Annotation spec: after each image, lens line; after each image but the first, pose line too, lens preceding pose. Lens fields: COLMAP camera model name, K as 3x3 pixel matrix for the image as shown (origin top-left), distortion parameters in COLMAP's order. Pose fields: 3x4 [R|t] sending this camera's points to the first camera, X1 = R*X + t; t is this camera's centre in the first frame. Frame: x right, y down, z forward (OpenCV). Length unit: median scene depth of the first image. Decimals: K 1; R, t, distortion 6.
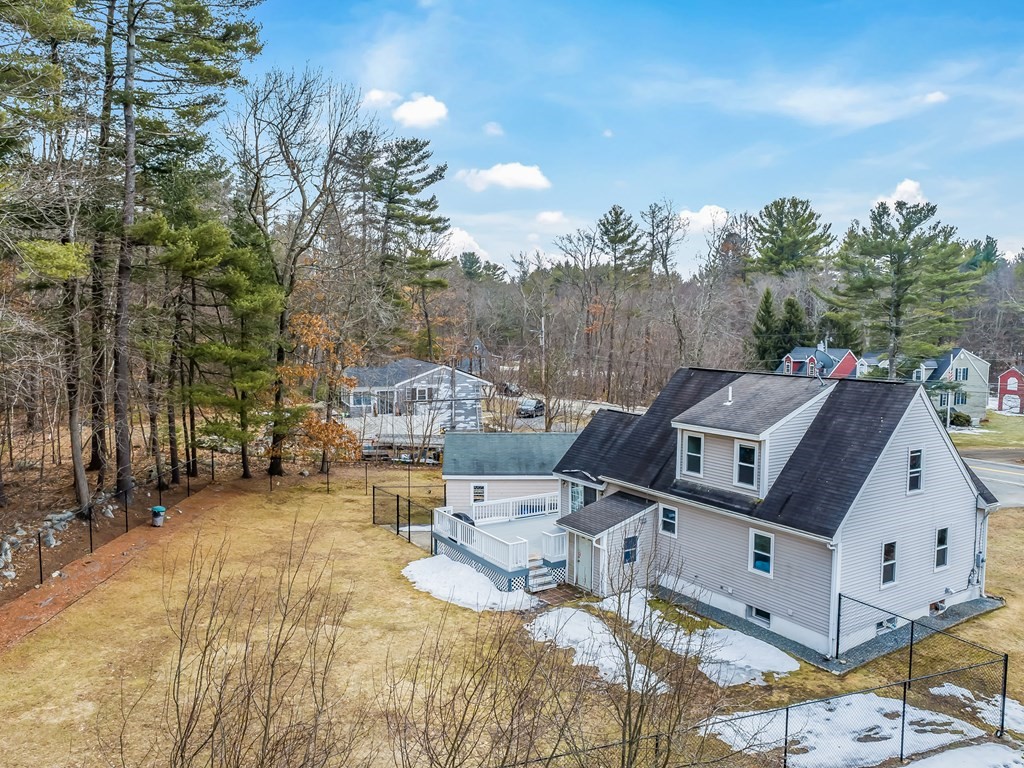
lens RADIAL K [[777.7, 0, 512.0], [0, 777.7, 384.0], [0, 0, 1]] dist [-0.020911, 0.008394]
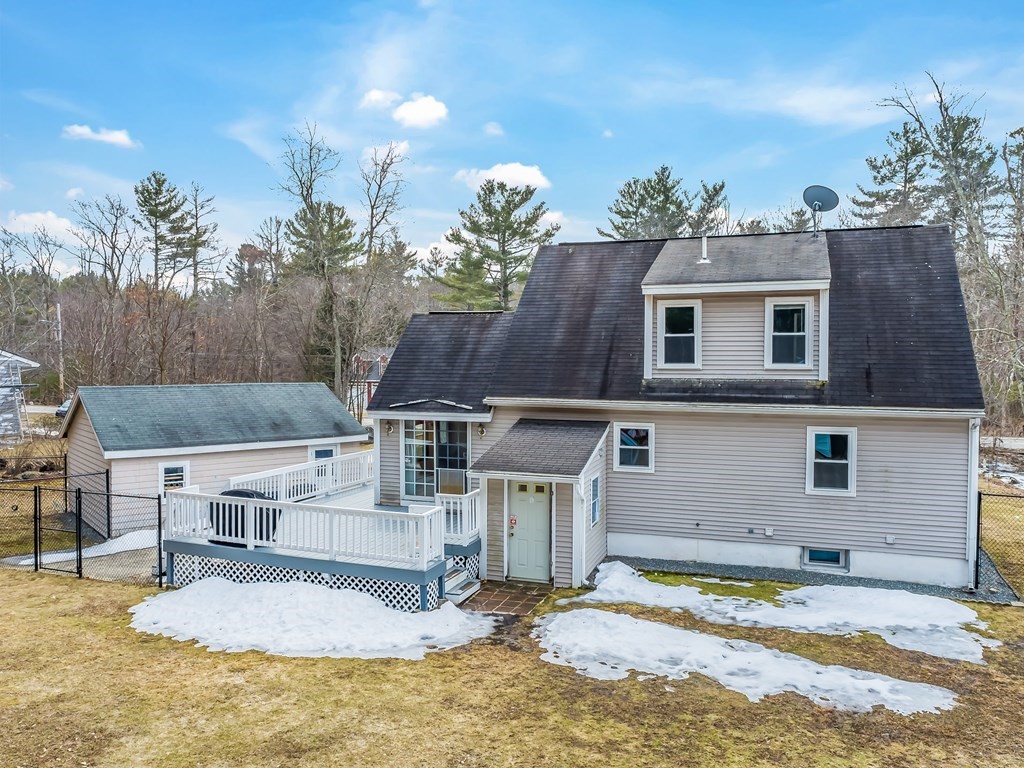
lens RADIAL K [[777.7, 0, 512.0], [0, 777.7, 384.0], [0, 0, 1]] dist [-0.020911, 0.008394]
pose [[0.795100, -0.022946, 0.606044, -0.259404], [0.051404, 0.998238, -0.029644, 0.139719], [-0.604295, 0.054723, 0.794879, 0.563155]]
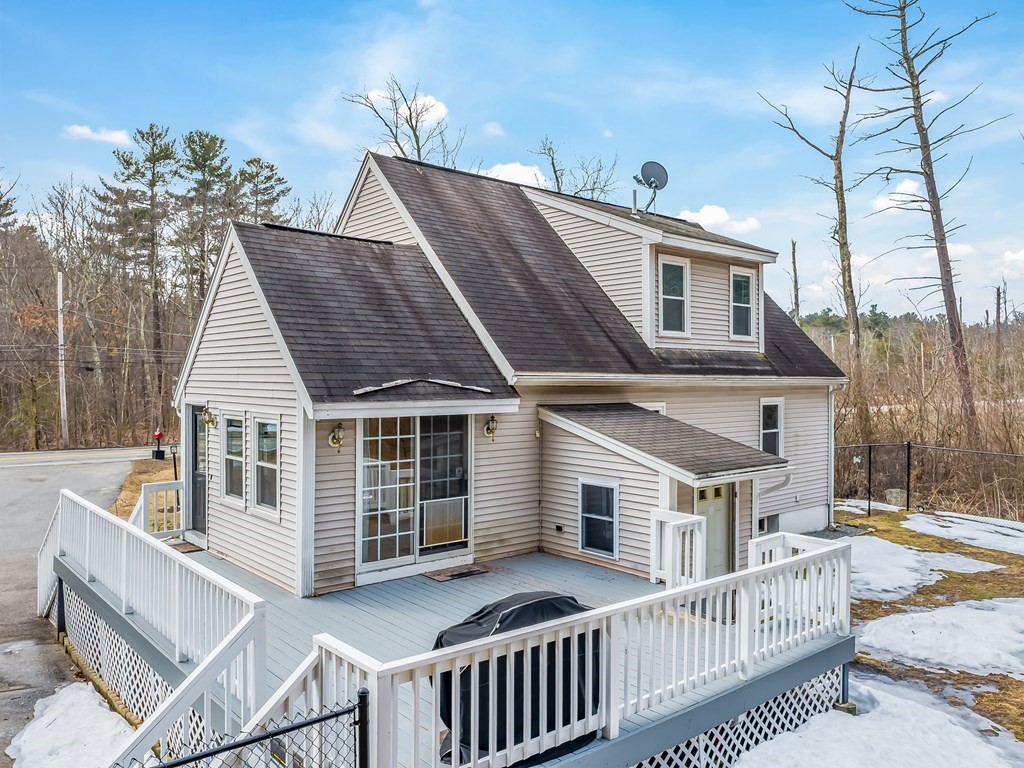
lens RADIAL K [[777.7, 0, 512.0], [0, 777.7, 384.0], [0, 0, 1]] dist [-0.020911, 0.008394]
pose [[-0.140009, -0.012965, 0.990065, -0.284275], [0.077727, 0.996685, 0.024043, 0.126346], [-0.987095, 0.080321, -0.138537, 1.165787]]
